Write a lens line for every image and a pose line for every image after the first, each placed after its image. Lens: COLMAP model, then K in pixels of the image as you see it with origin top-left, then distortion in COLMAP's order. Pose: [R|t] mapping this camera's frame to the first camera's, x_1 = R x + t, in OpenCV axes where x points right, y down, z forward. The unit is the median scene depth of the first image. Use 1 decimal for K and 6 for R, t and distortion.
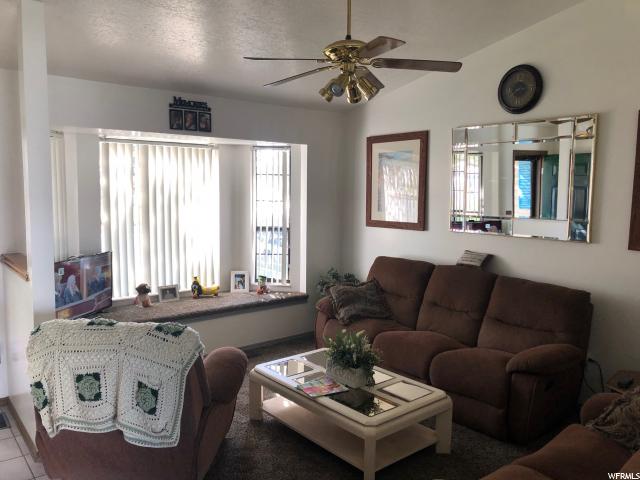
lens RADIAL K [[522.3, 0, 321.8], [0, 522.3, 234.4], [0, 0, 1]] dist [0.027074, -0.008159]
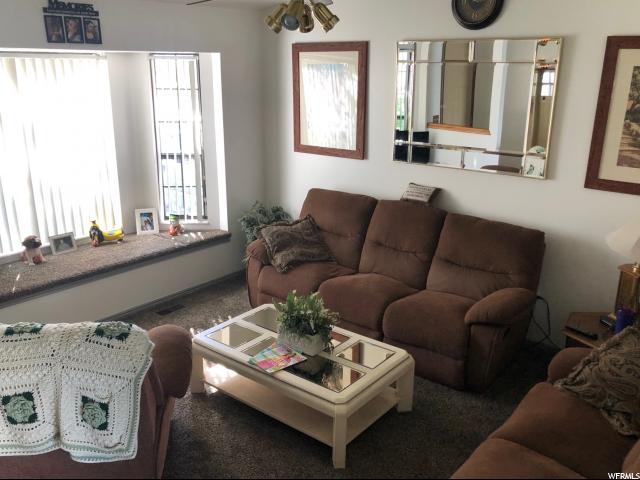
lens RADIAL K [[584.6, 0, 320.0], [0, 584.6, 240.0], [0, 0, 1]] dist [0.028208, -0.009225]
pose [[0.981429, -0.060057, 0.182182, -0.076388], [0.022348, 0.979057, 0.202358, -0.087759], [-0.190520, -0.194529, 0.962217, 0.036390]]
